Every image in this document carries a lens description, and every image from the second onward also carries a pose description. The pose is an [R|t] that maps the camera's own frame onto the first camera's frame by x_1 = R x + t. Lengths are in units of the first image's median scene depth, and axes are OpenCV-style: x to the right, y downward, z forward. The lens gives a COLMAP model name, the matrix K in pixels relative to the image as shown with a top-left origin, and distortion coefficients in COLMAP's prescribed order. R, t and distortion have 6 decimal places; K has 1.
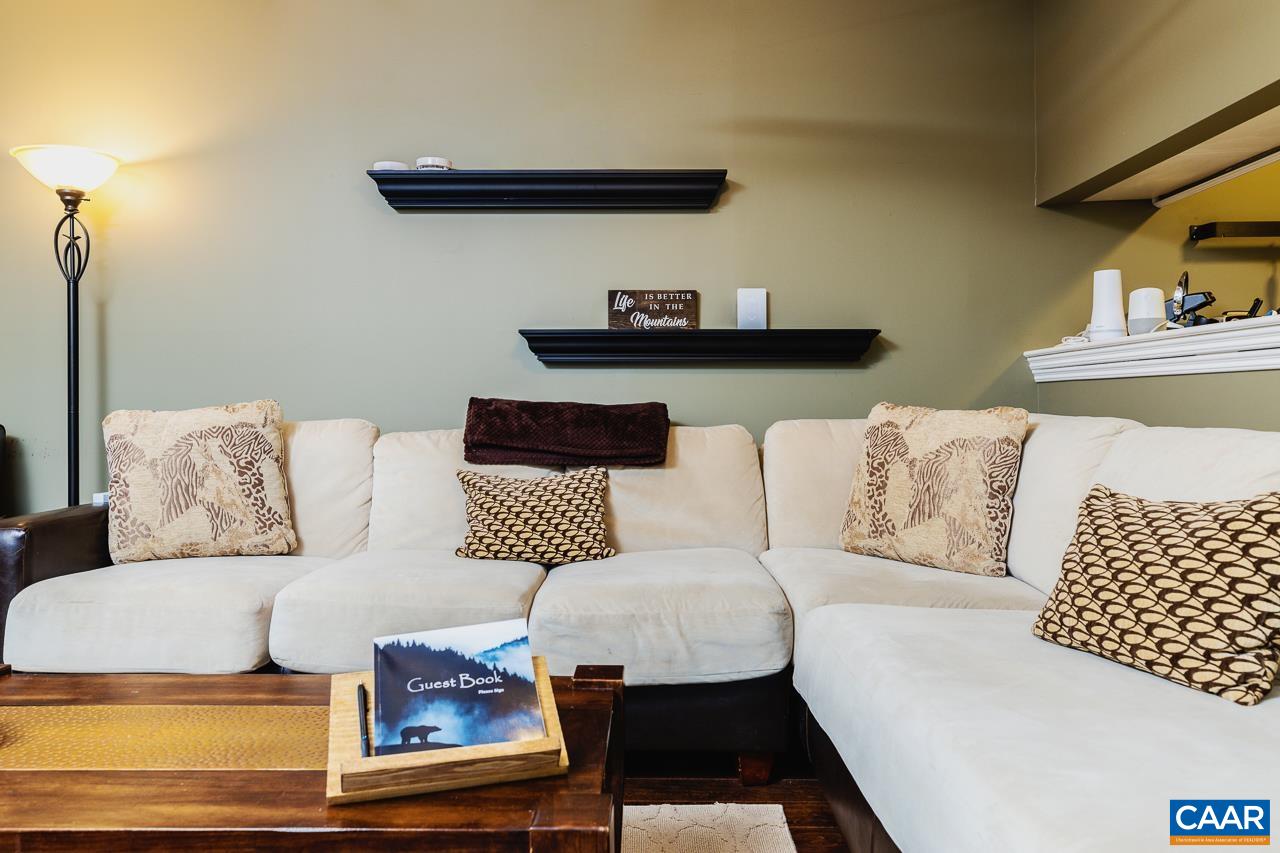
lens RADIAL K [[849.7, 0, 652.7], [0, 849.7, 414.8], [0, 0, 1]] dist [0.013479, 0.003617]
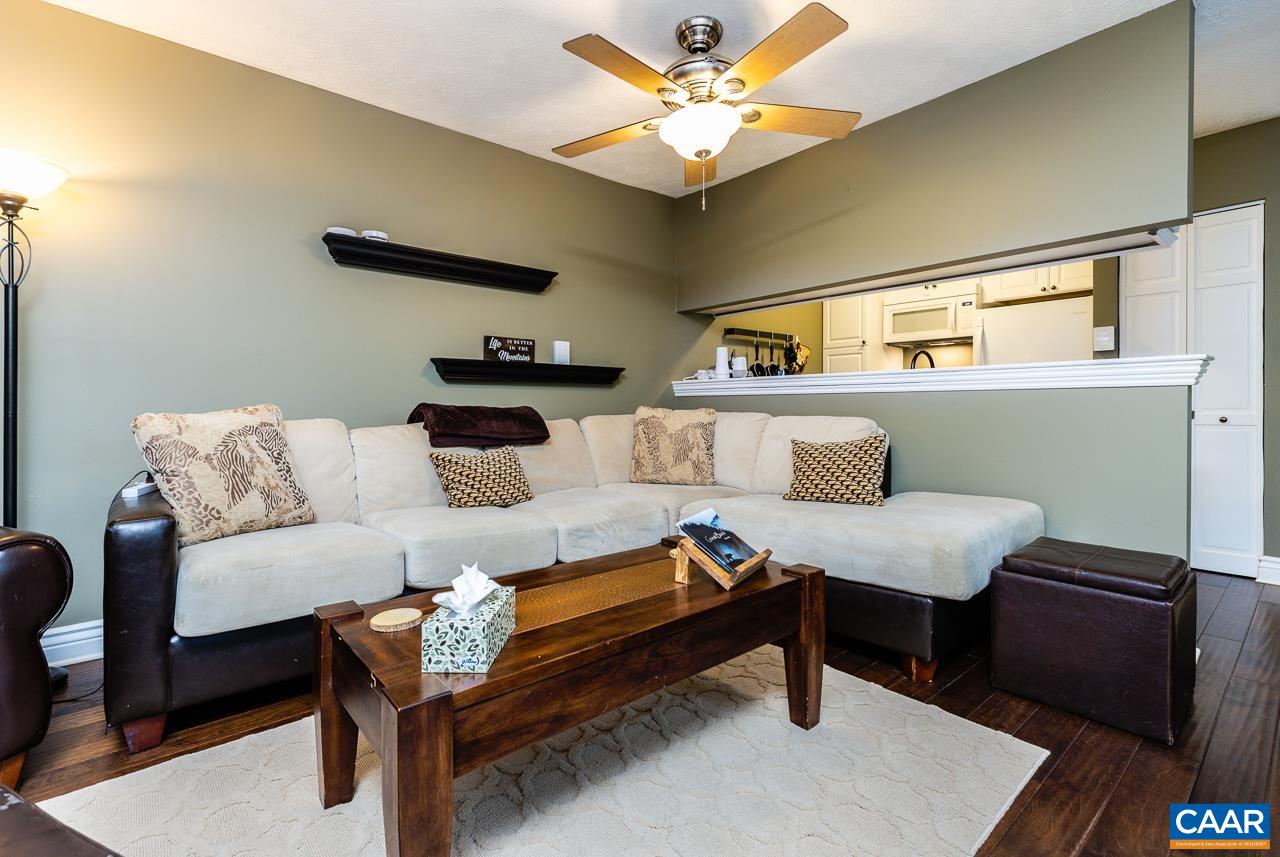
lens RADIAL K [[586.1, 0, 605.9], [0, 586.1, 414.5], [0, 0, 1]] dist [-0.000974, 0.001780]
pose [[0.760248, -0.008974, 0.649570, -0.647064], [0.008269, 0.999957, 0.004136, -0.001808], [-0.649580, 0.002227, 0.760290, 0.022931]]
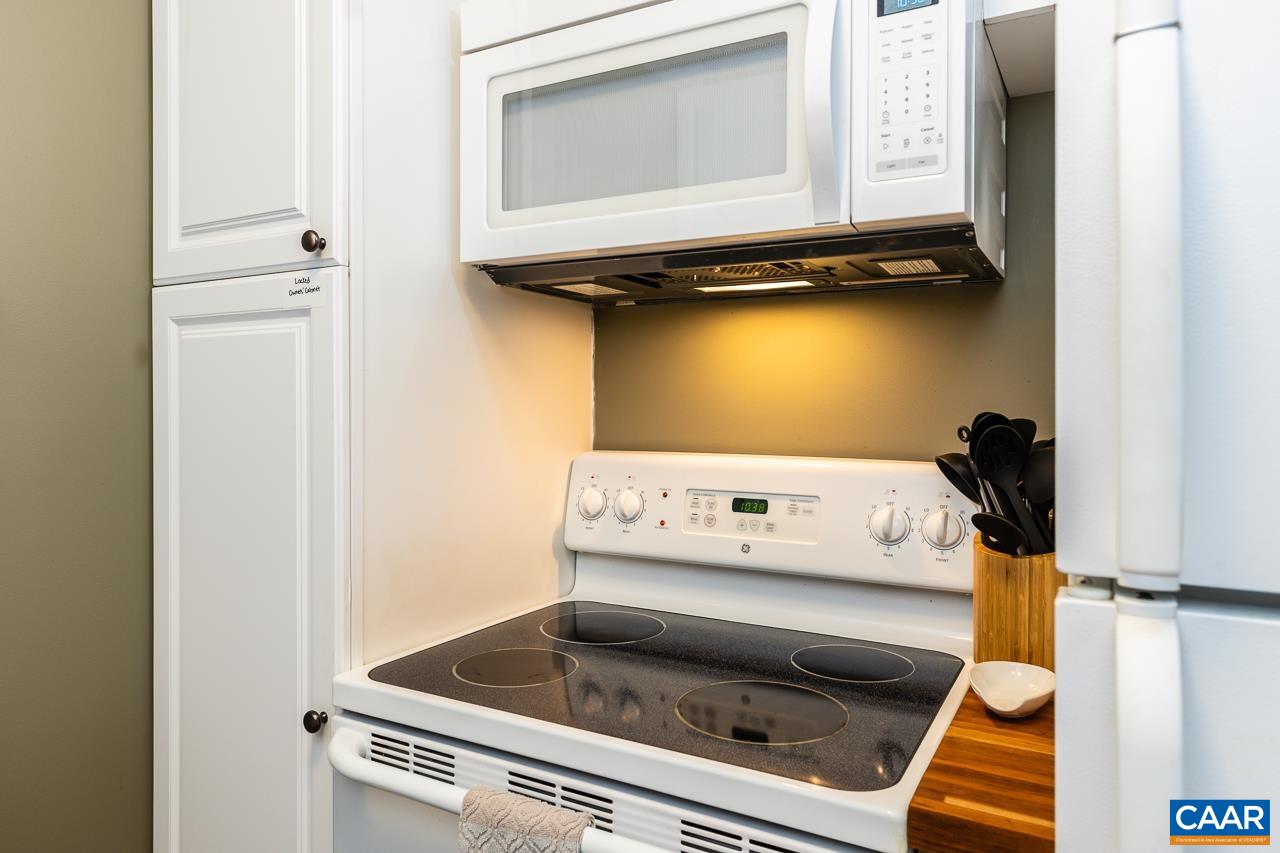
lens RADIAL K [[840.3, 0, 640.8], [0, 840.3, 417.1], [0, 0, 1]] dist [0.005773, 0.002648]
pose [[0.456657, 0.008579, 0.889602, 0.851646], [0.002964, 0.999933, -0.011165, -0.121237], [-0.889638, 0.007736, 0.456601, 0.558985]]
